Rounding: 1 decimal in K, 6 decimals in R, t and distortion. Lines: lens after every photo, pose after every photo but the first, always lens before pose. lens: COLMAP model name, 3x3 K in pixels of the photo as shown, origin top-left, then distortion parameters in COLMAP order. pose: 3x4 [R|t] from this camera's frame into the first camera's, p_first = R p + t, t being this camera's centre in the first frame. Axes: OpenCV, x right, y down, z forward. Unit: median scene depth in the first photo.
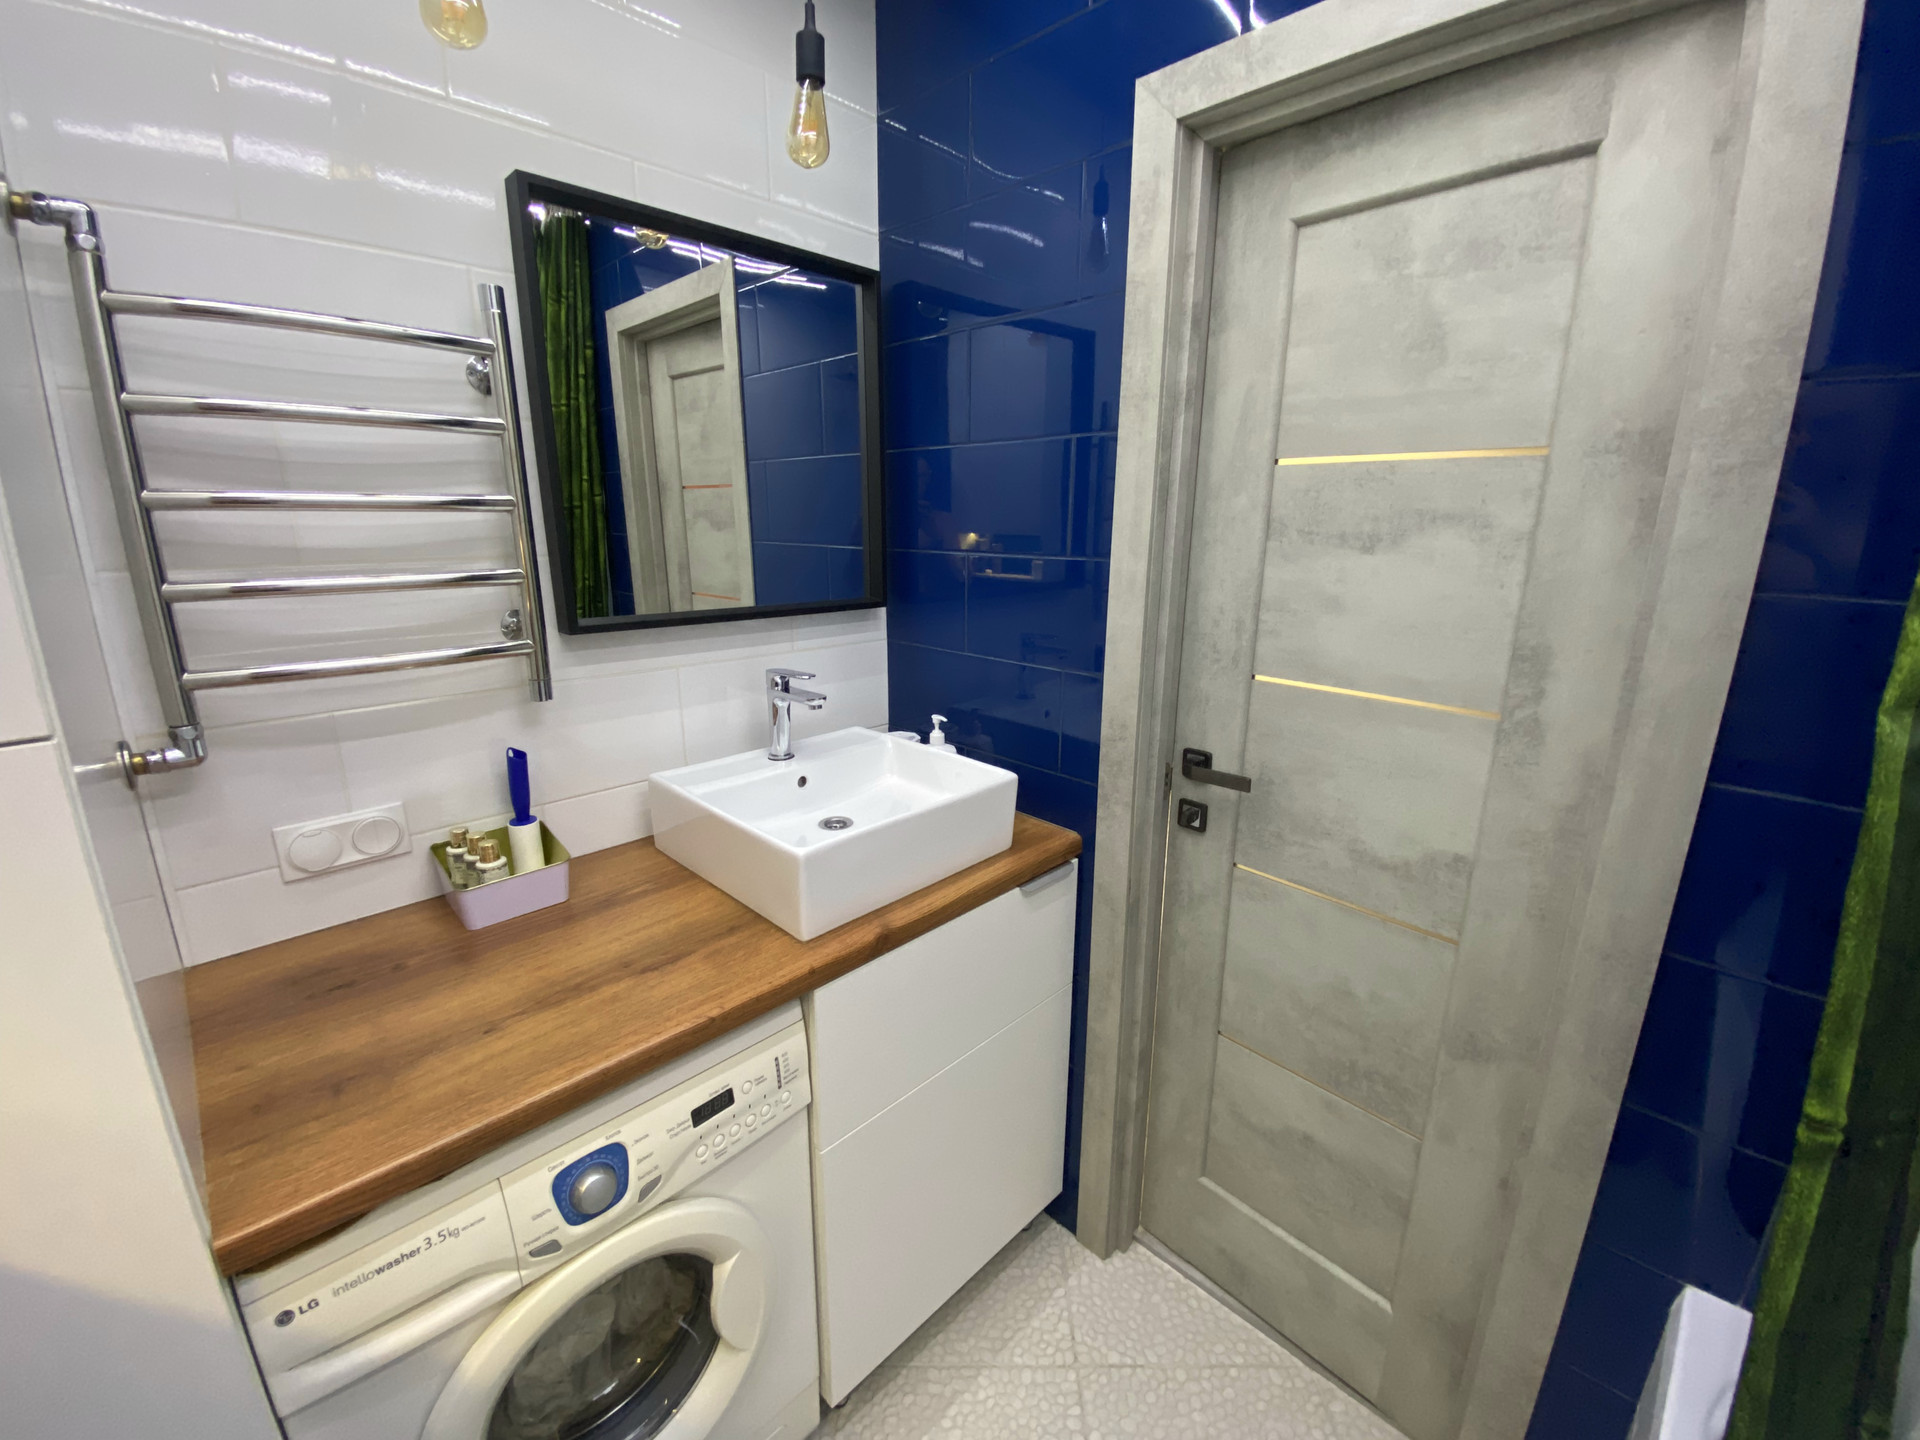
lens RADIAL K [[783.4, 0, 960.0], [0, 783.4, 720.0], [0, 0, 1]] dist [0.038753, -0.028001]
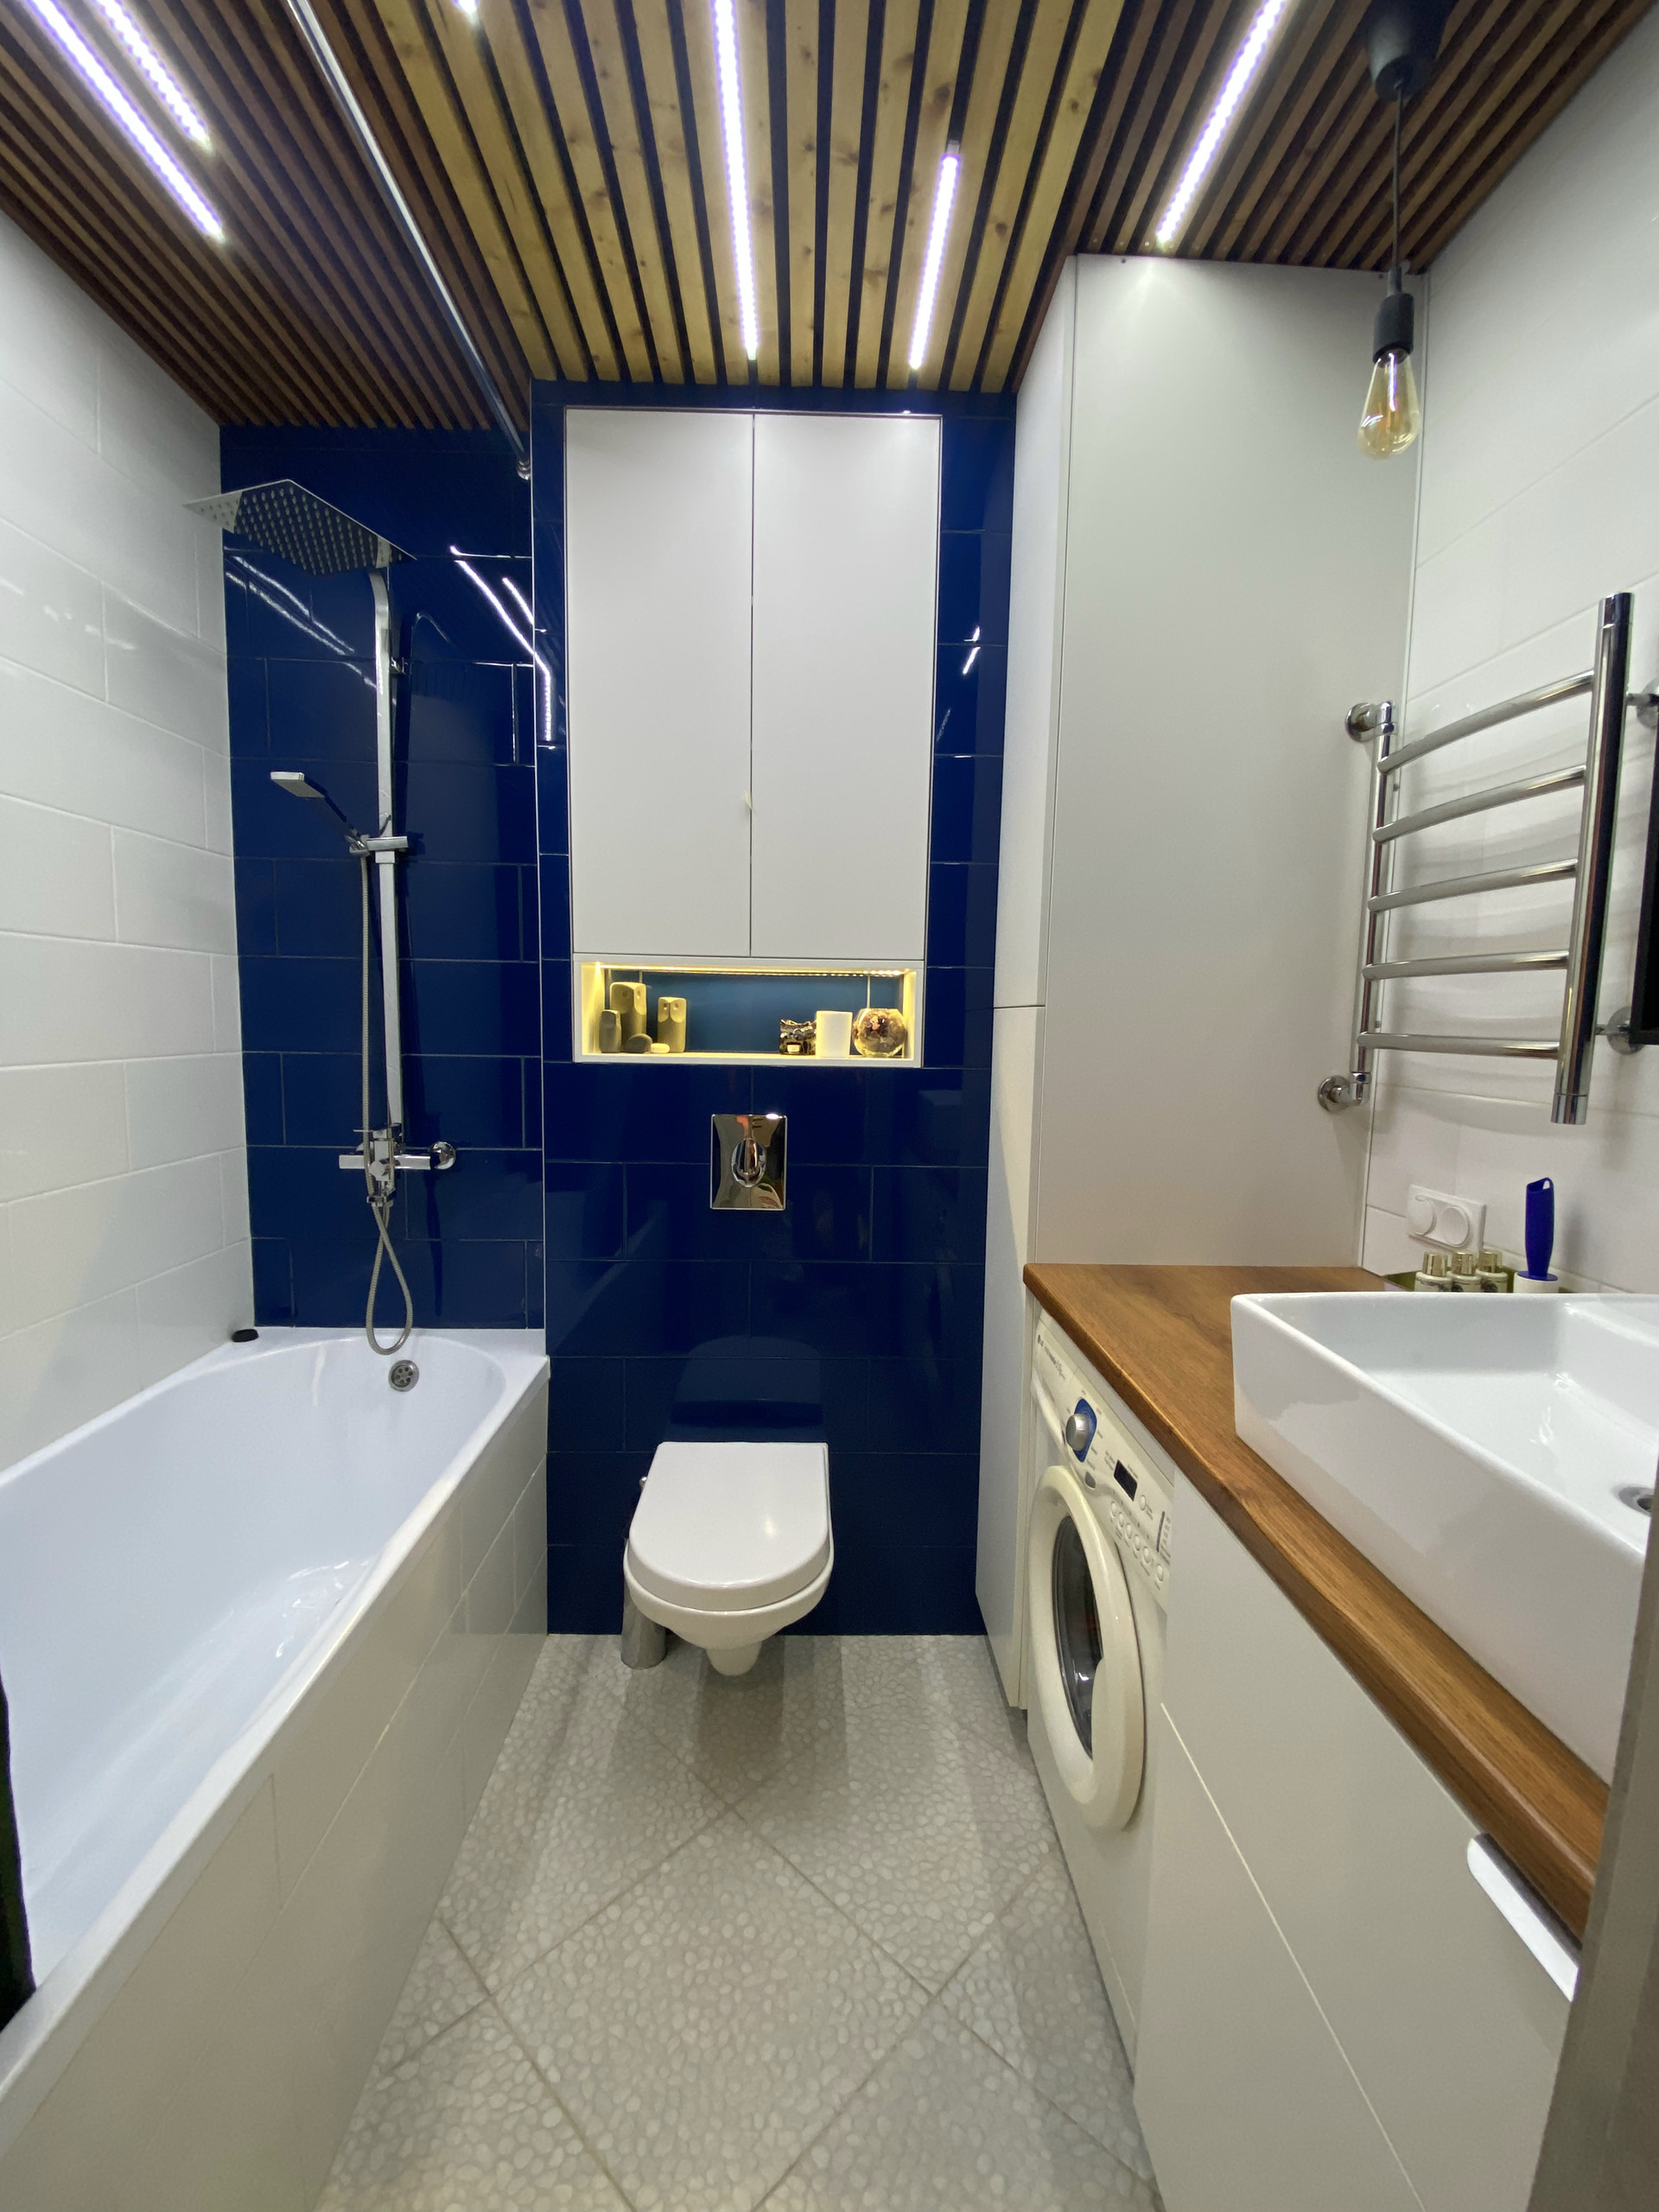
lens RADIAL K [[902.6, 0, 829.0], [0, 902.6, 1111.0], [0, 0, 1]] dist [0.038753, -0.028001]
pose [[-0.678170, 0.062709, -0.732225, 0.647849], [-0.208731, 0.938884, 0.273729, -0.143110], [0.704640, 0.338473, -0.623634, 1.165451]]
